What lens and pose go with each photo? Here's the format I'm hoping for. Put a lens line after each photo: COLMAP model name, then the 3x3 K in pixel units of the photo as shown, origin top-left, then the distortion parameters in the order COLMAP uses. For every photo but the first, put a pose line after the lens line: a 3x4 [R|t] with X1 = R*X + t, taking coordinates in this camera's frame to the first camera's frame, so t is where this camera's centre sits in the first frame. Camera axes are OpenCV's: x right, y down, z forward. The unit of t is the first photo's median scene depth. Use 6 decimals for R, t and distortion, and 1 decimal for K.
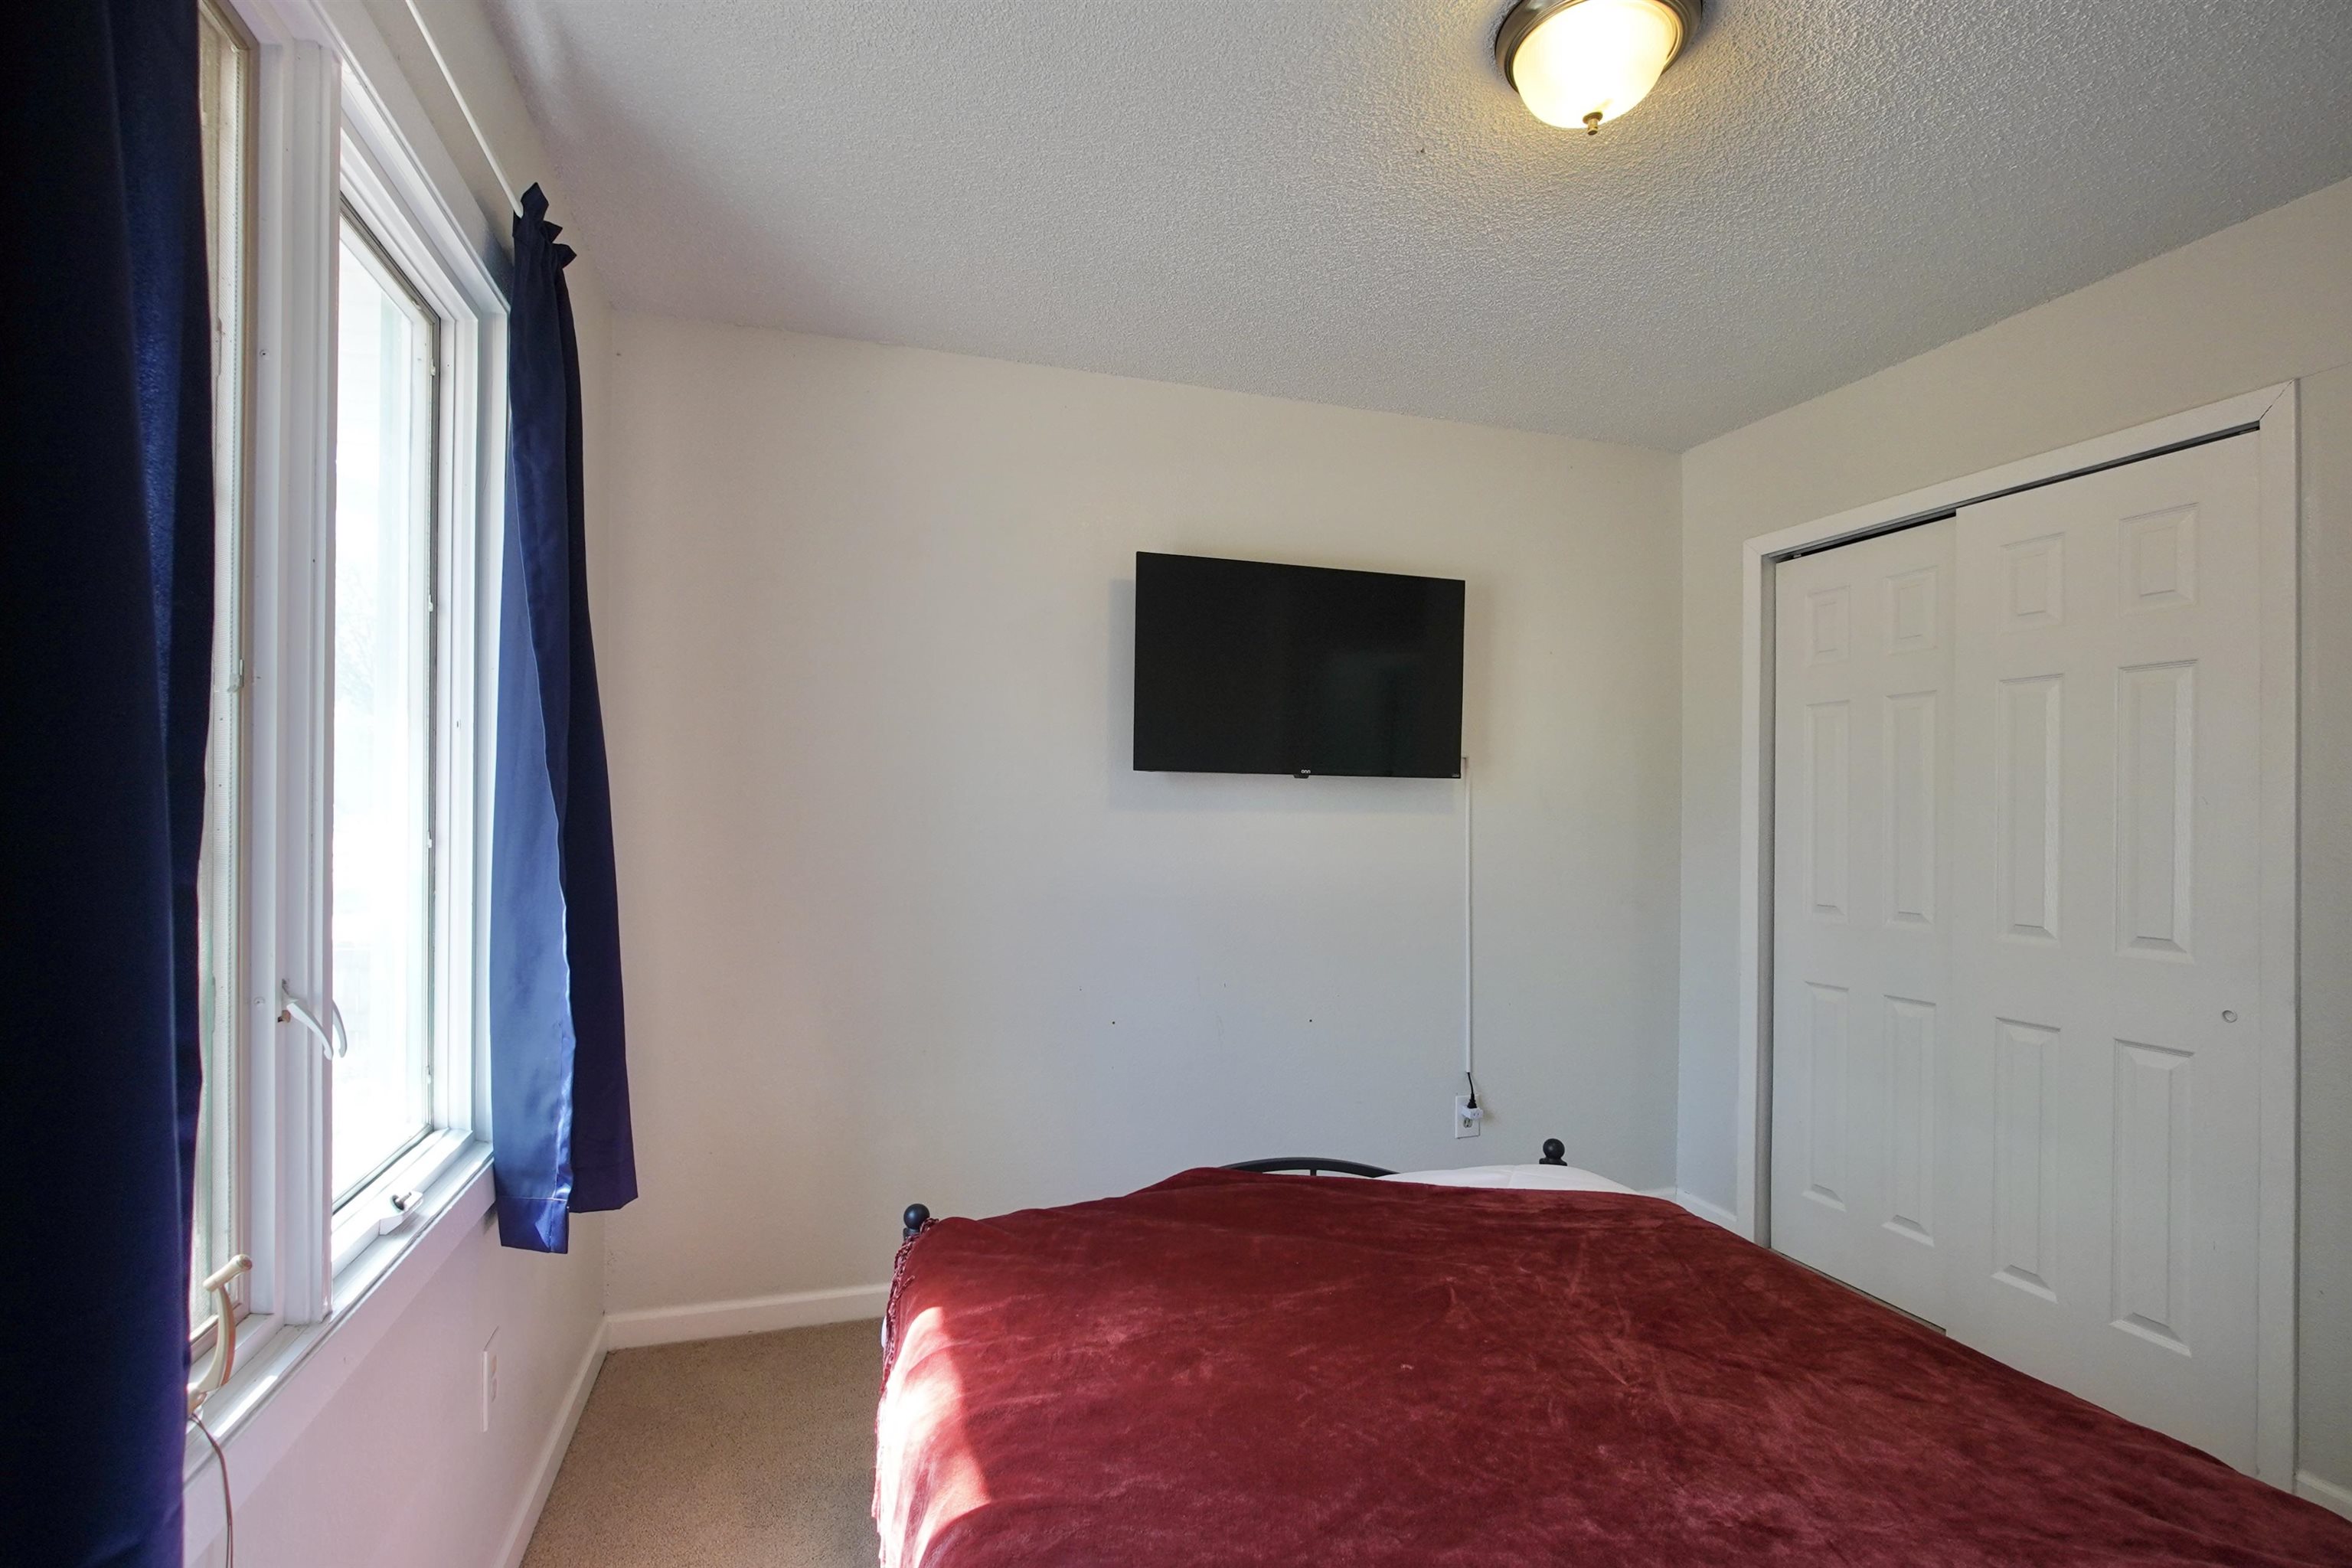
lens RADIAL K [[1071.9, 0, 1161.3], [0, 1071.9, 813.4], [0, 0, 1]] dist [-0.000953, -0.000008]
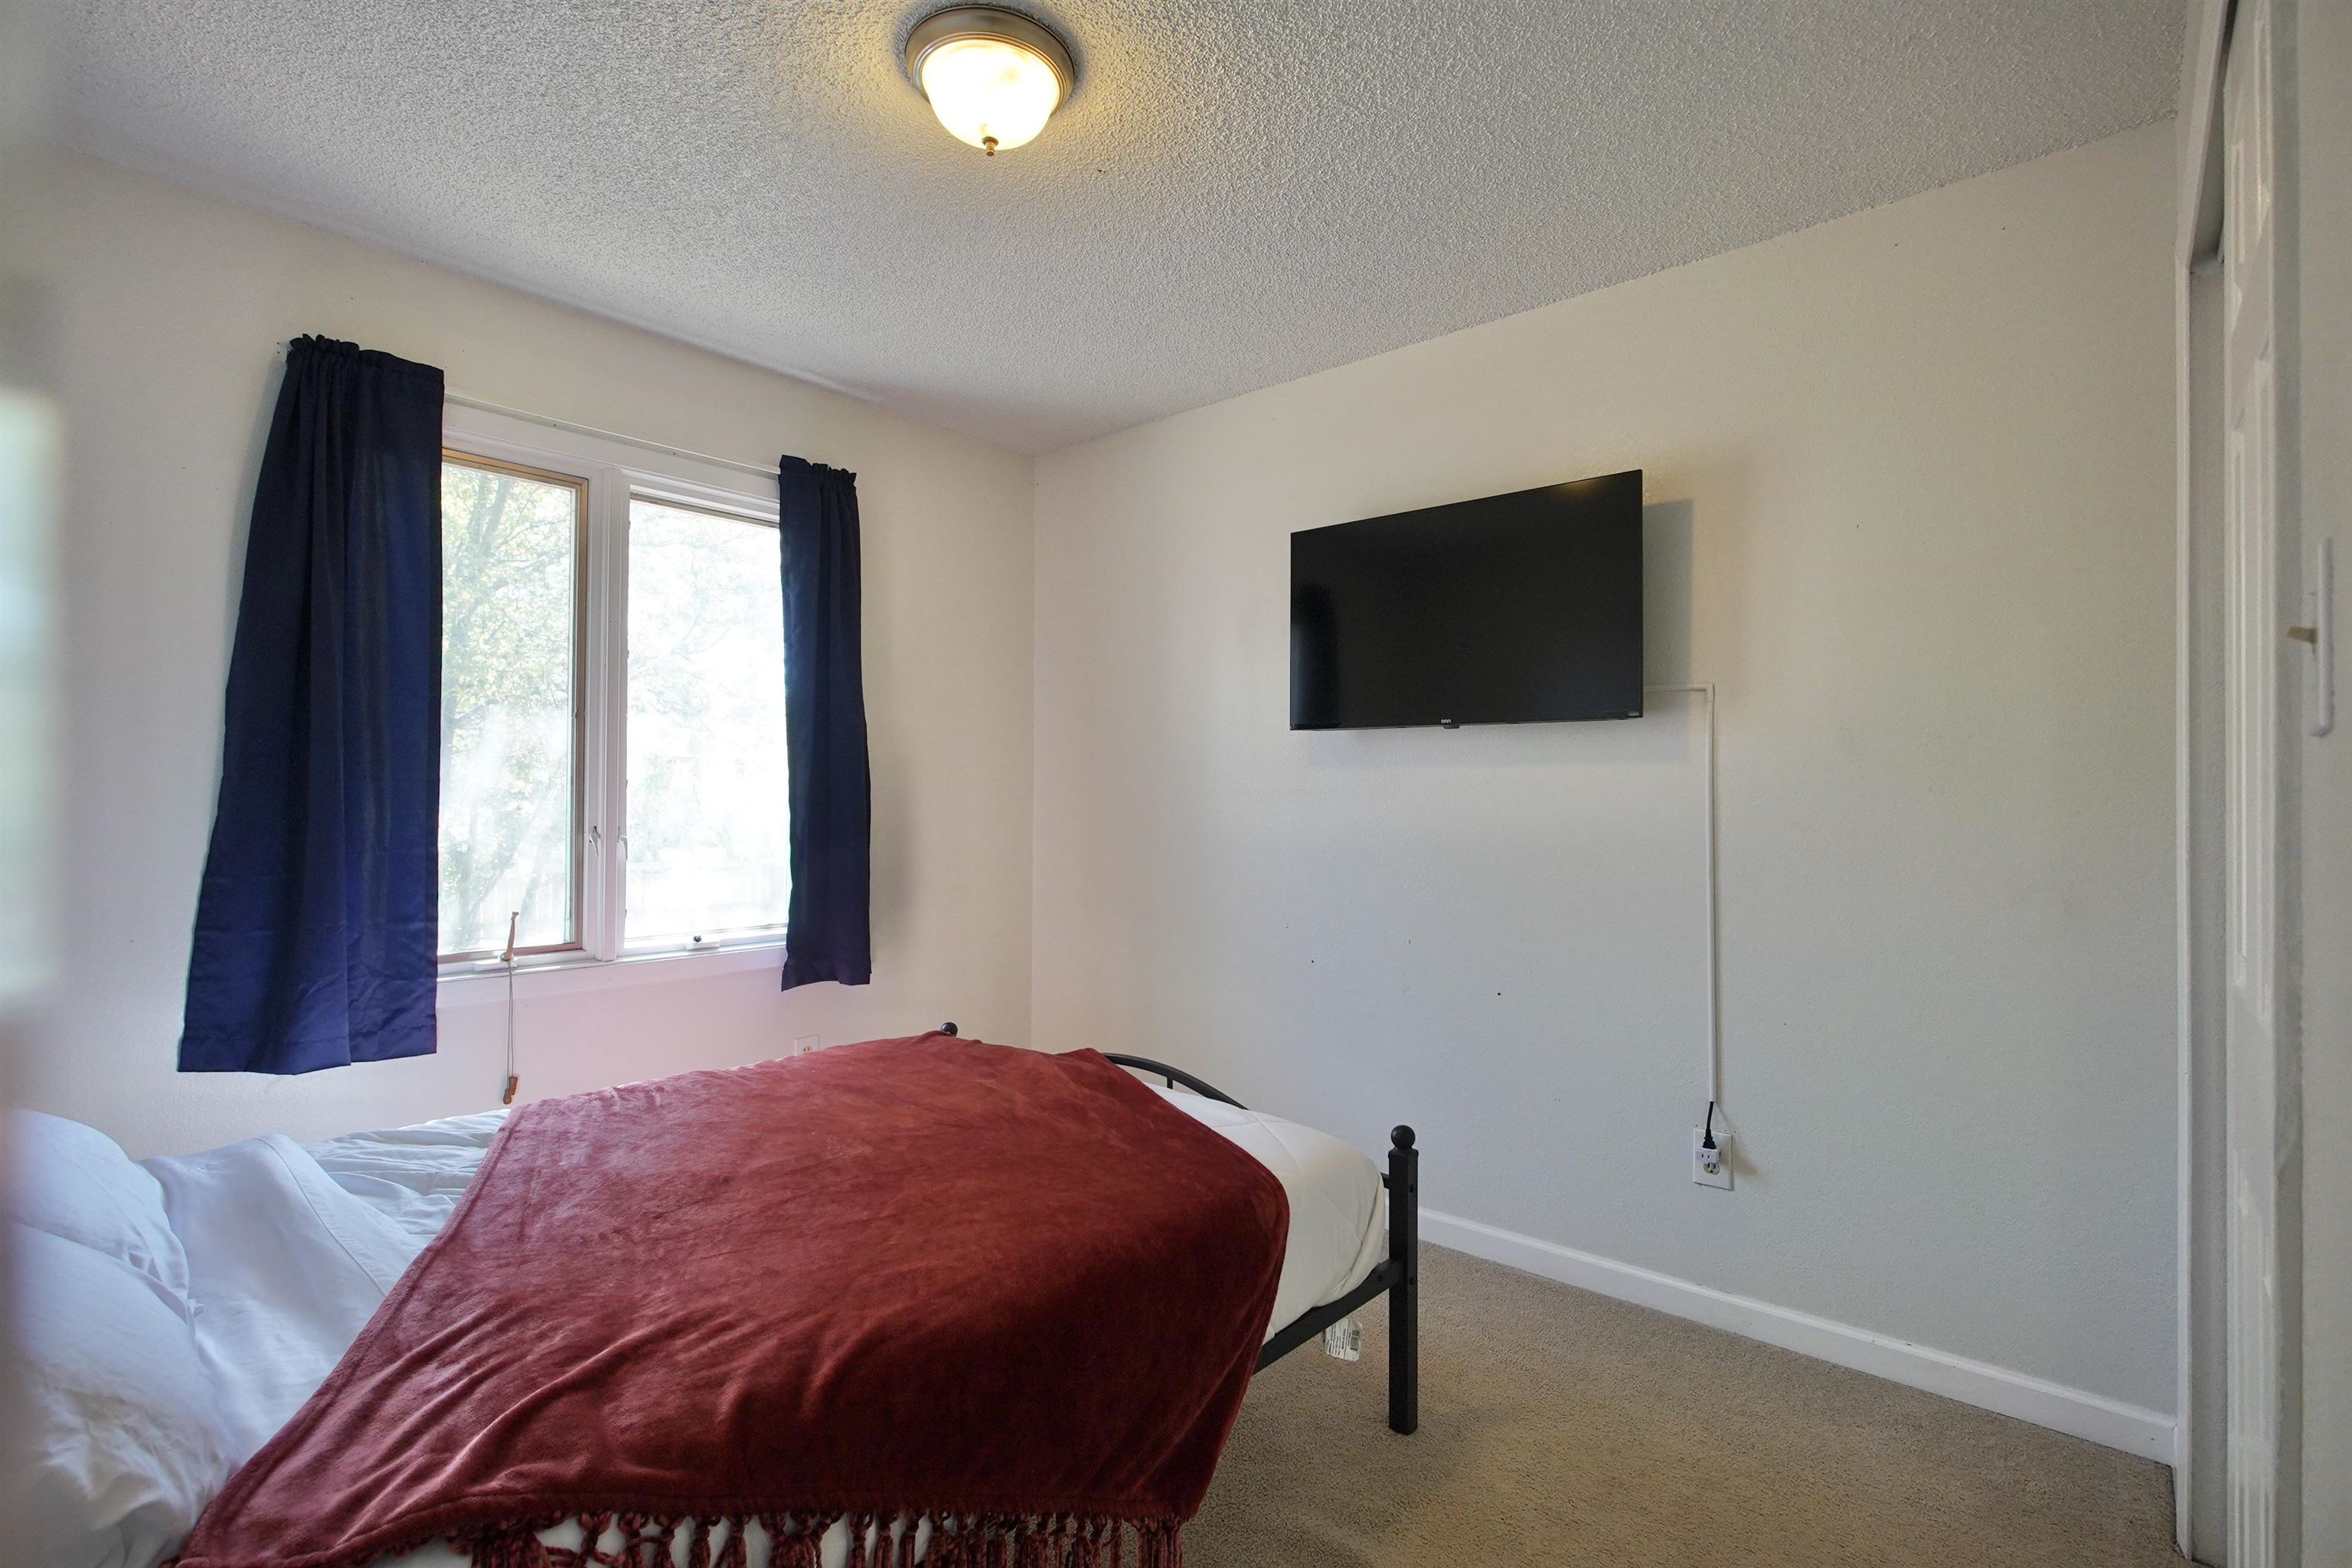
lens RADIAL K [[1074.1, 0, 1173.5], [0, 1074.1, 788.3], [0, 0, 1]] dist [-0.021469, 0.009691]
pose [[0.525175, -0.011430, -0.850917, 0.754279], [0.000387, 0.999913, -0.013193, 0.029741], [0.850994, 0.006599, 0.525134, 0.282298]]
